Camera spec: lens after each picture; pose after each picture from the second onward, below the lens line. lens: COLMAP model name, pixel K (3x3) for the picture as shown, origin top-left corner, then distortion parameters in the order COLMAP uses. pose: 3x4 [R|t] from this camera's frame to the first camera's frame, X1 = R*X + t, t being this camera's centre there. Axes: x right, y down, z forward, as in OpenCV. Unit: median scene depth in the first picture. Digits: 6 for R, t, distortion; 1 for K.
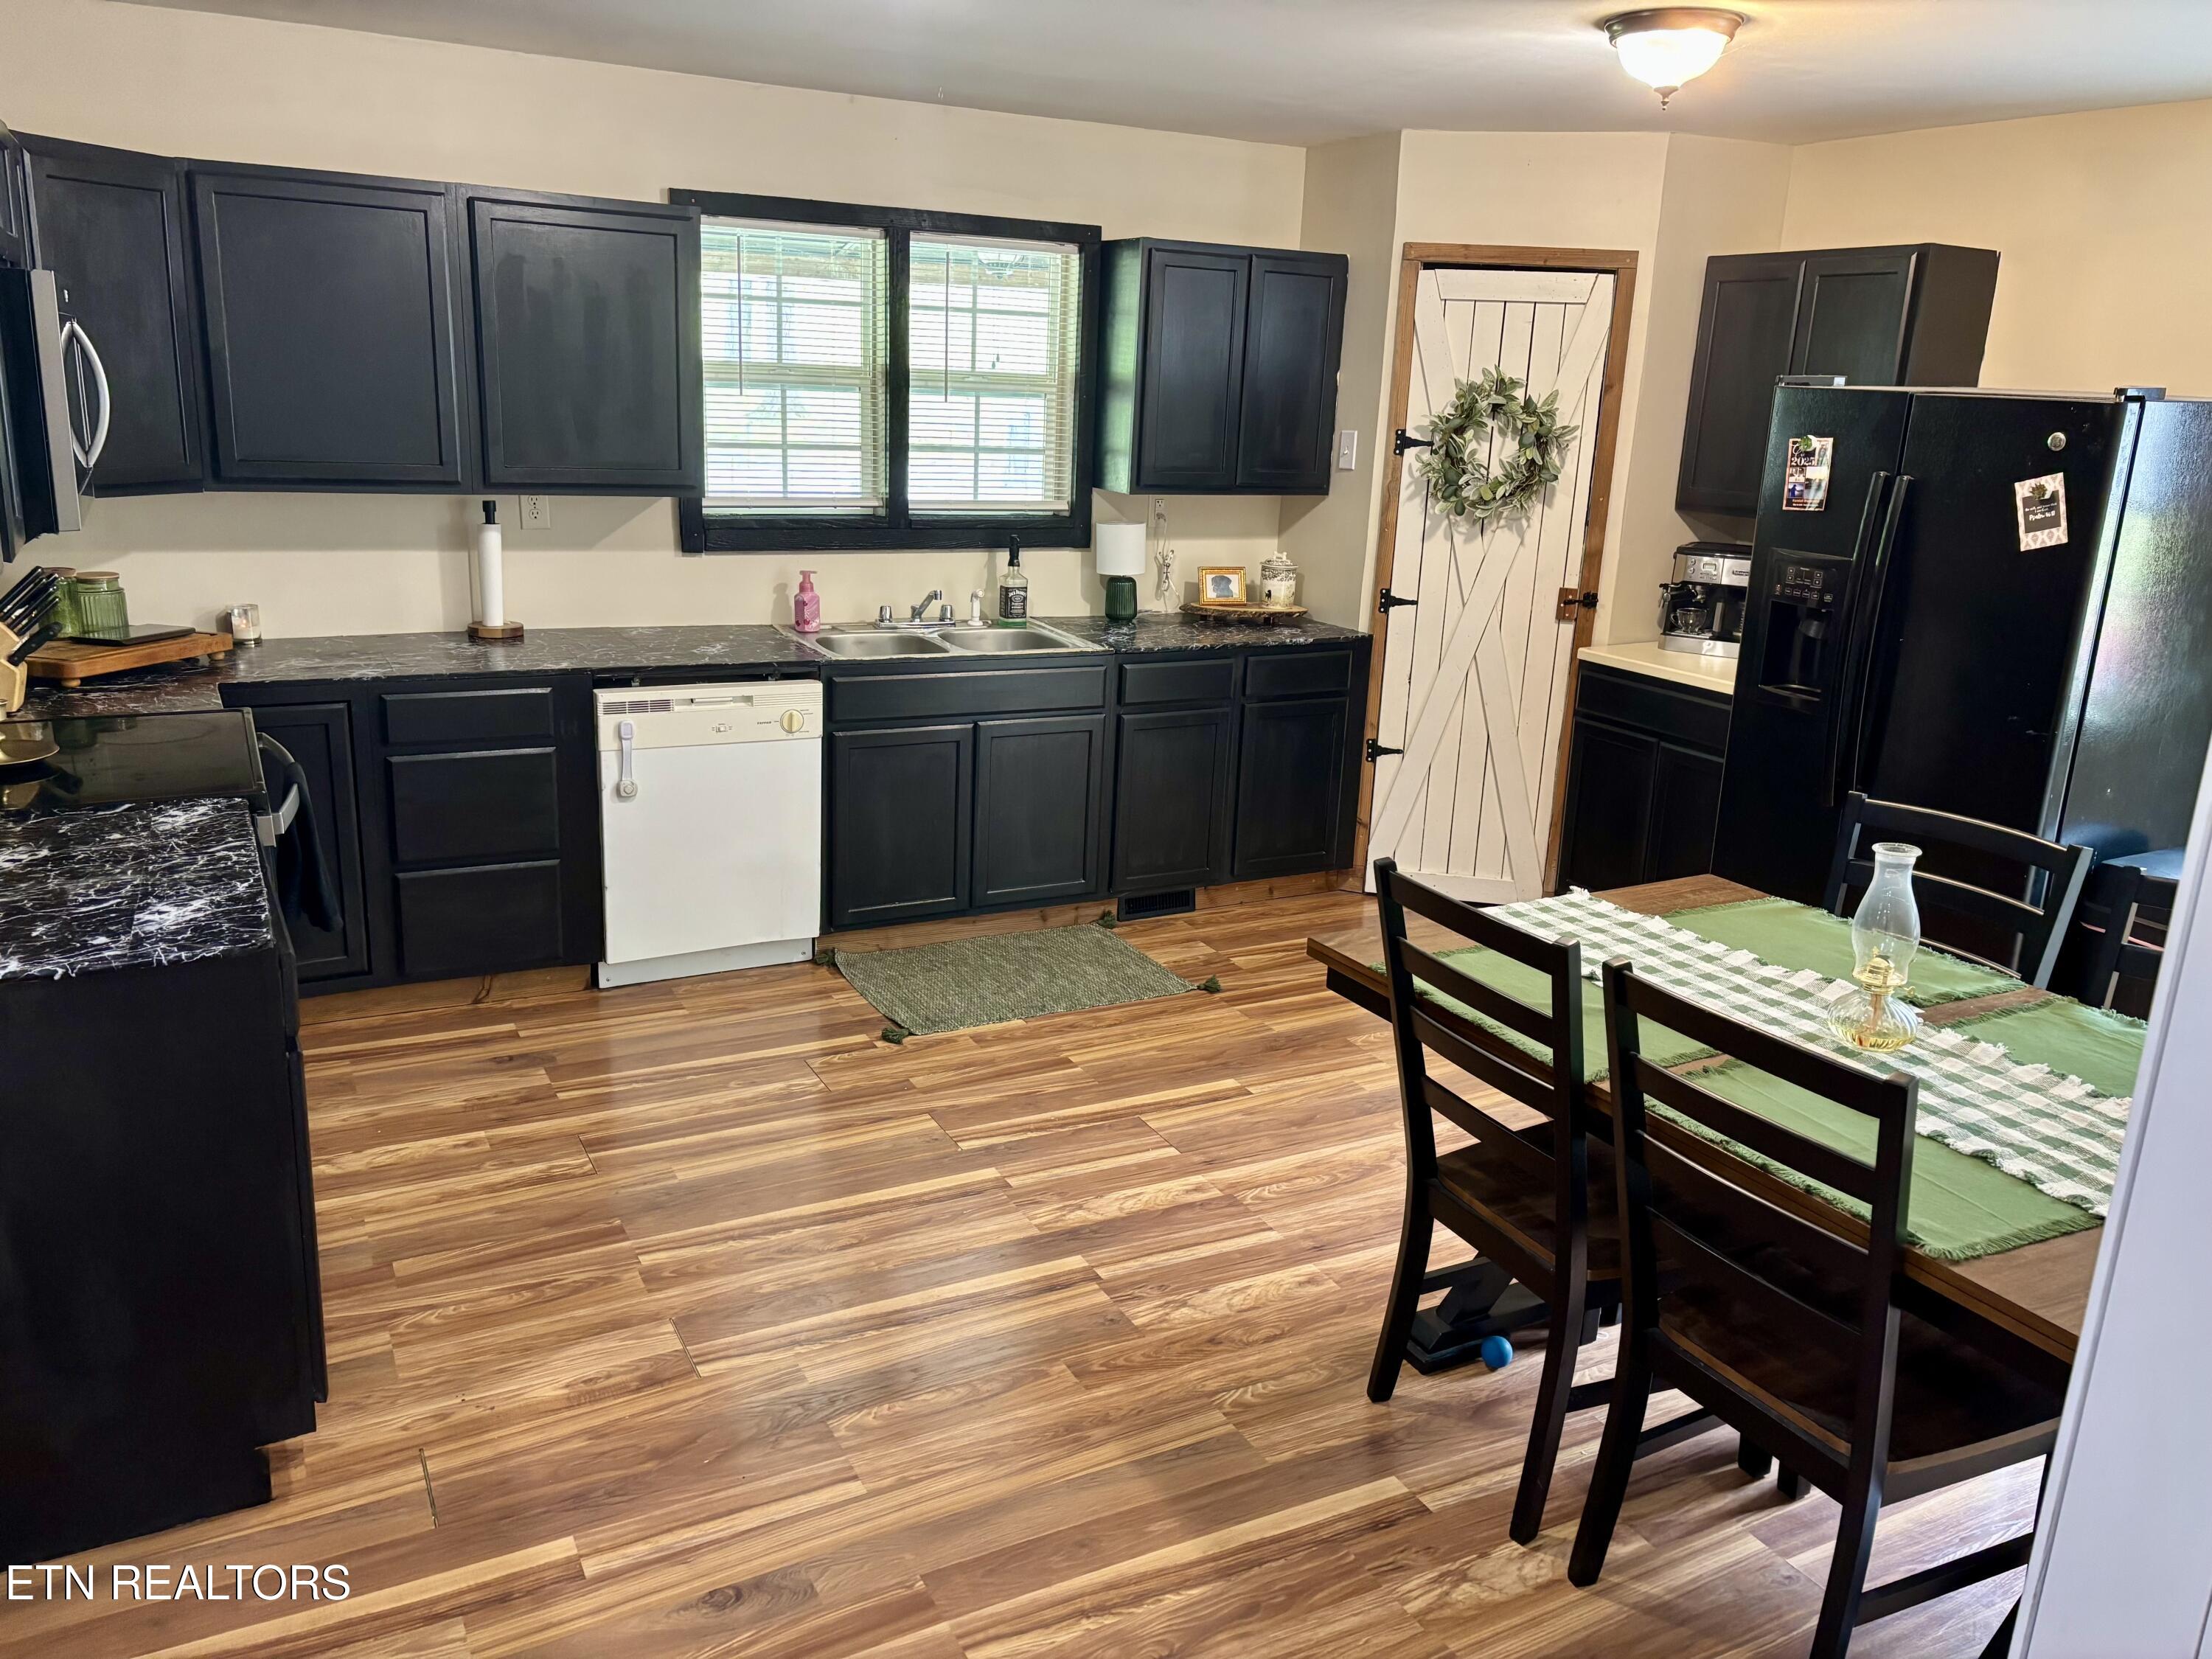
lens RADIAL K [[1702.0, 0, 1106.0], [0, 1702.0, 829.5], [0, 0, 1]] dist [0.072382, -0.070650]
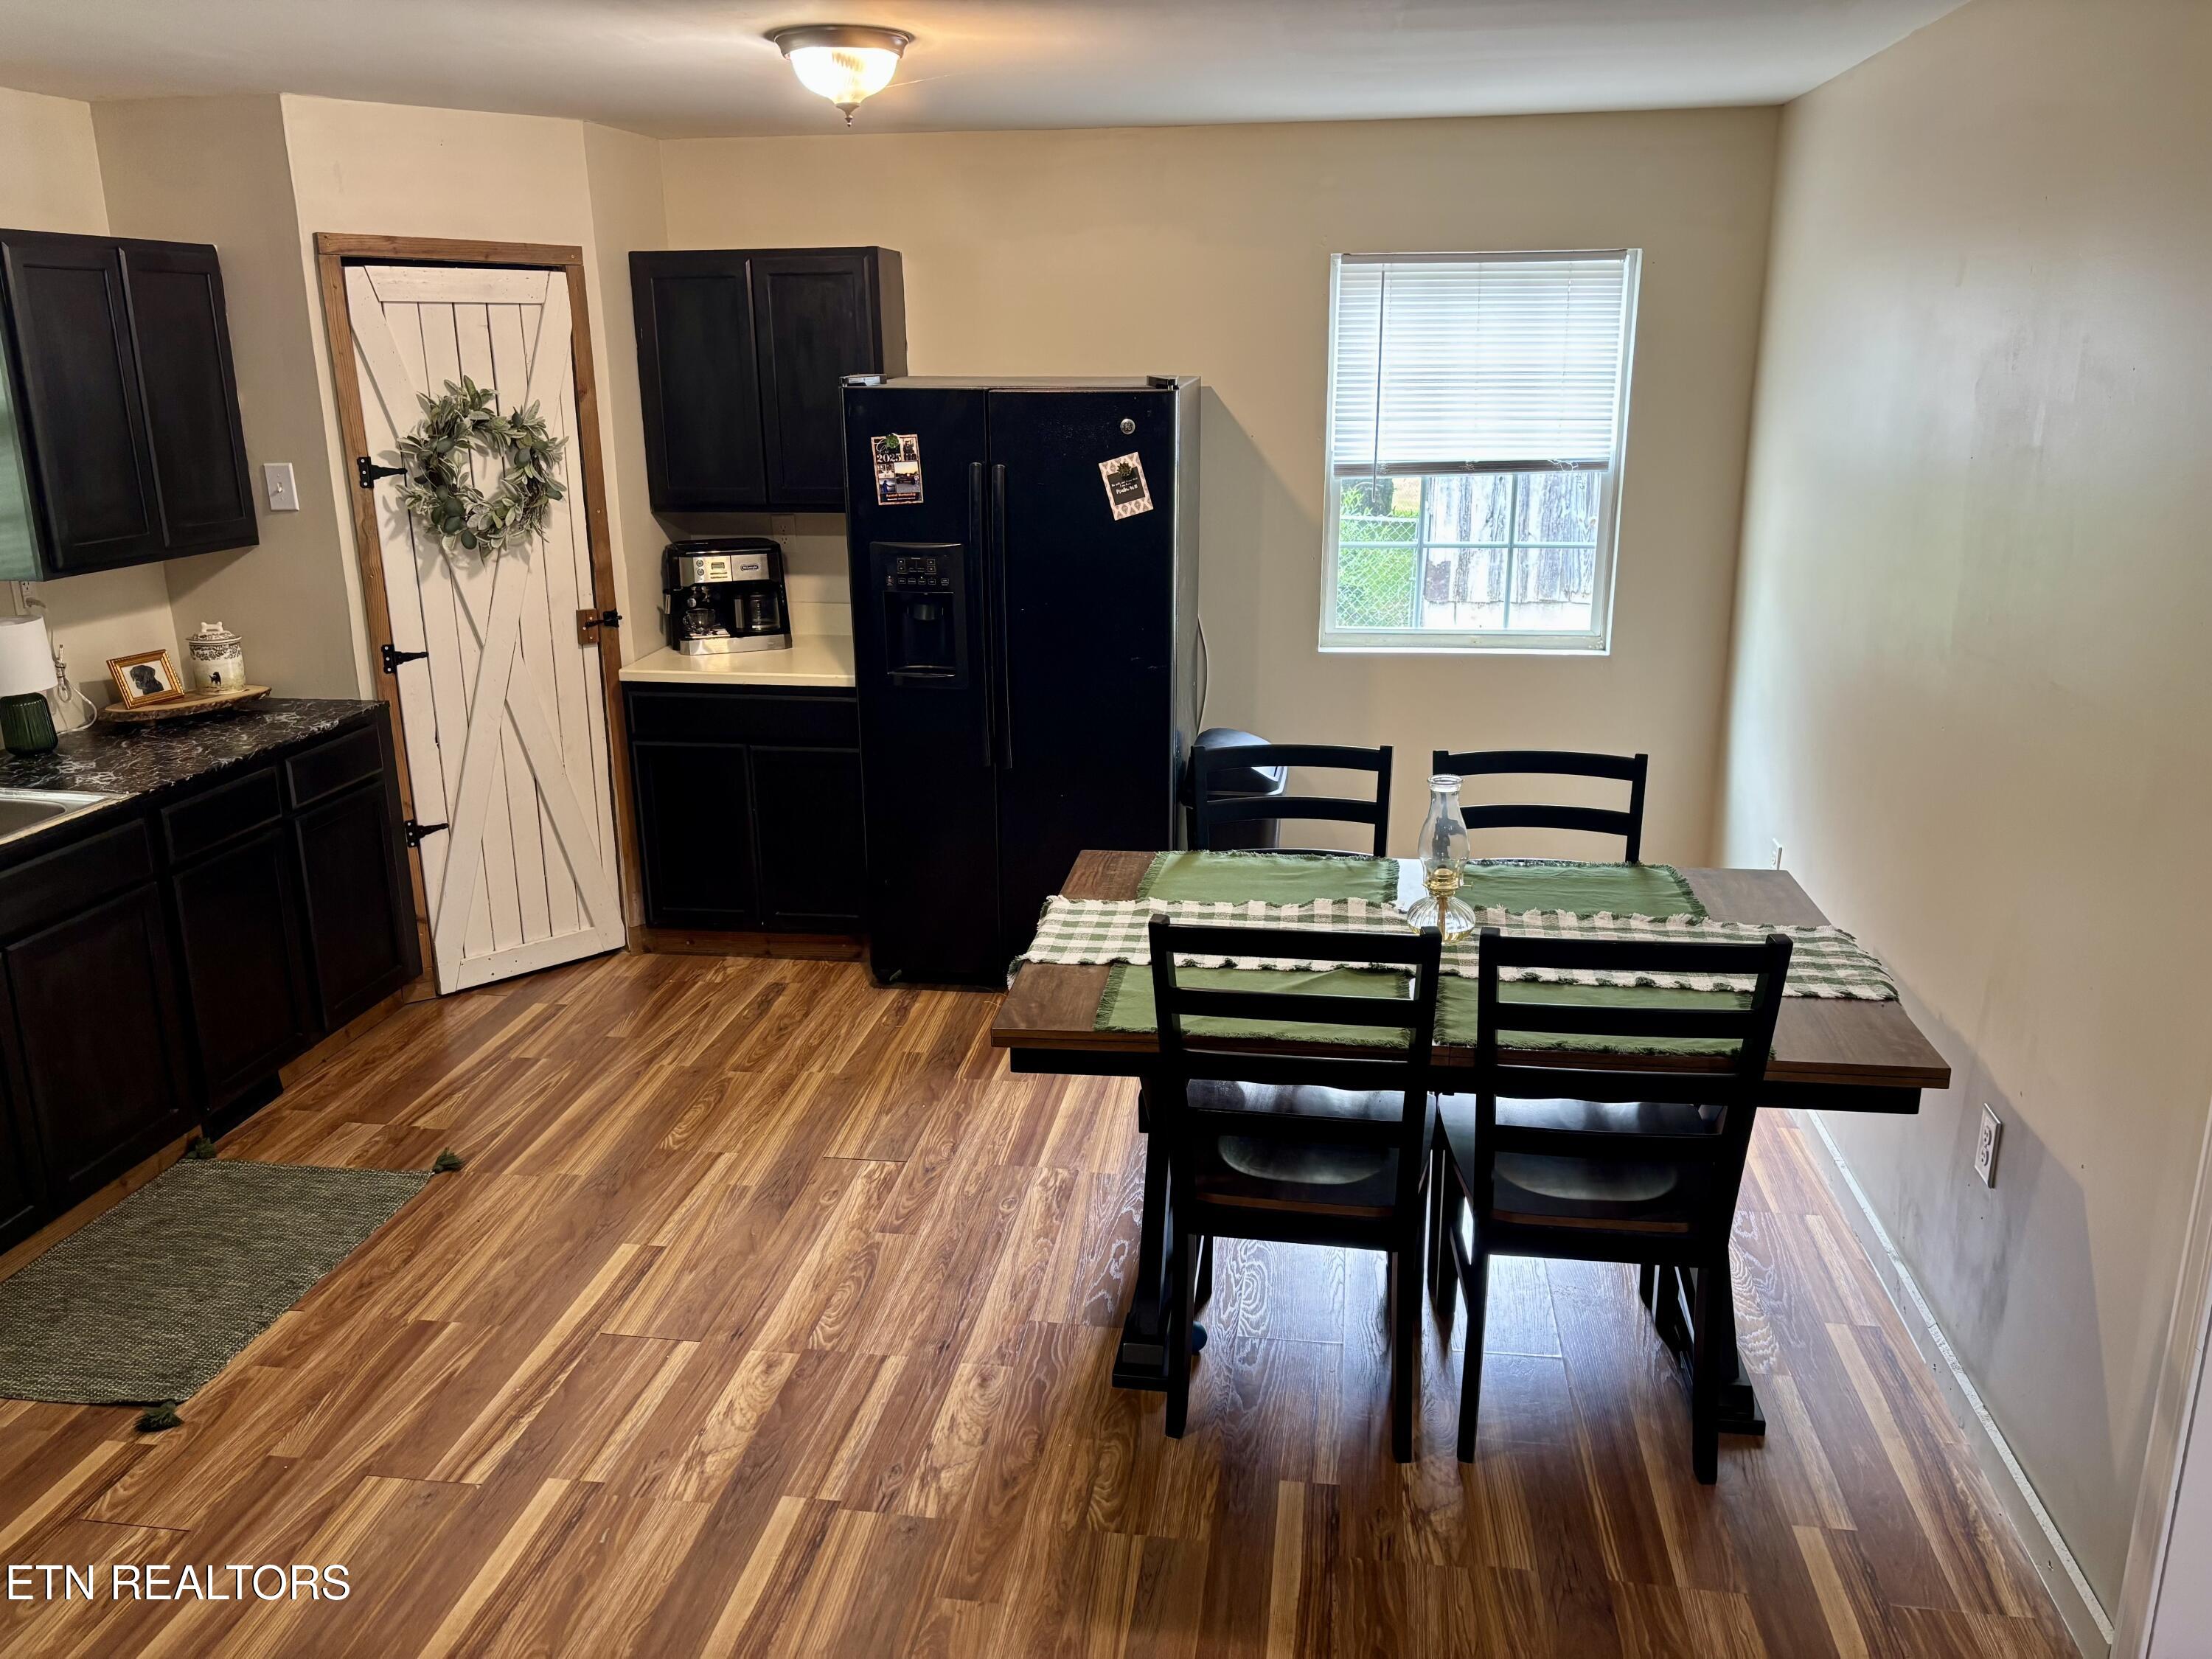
lens RADIAL K [[1702.0, 0, 1106.0], [0, 1702.0, 829.5], [0, 0, 1]] dist [0.072382, -0.070650]
pose [[0.581987, -0.269648, 0.767191, -0.319103], [0.244108, 0.957844, 0.151479, -0.100480], [-0.775695, 0.099118, 0.623276, 0.216668]]
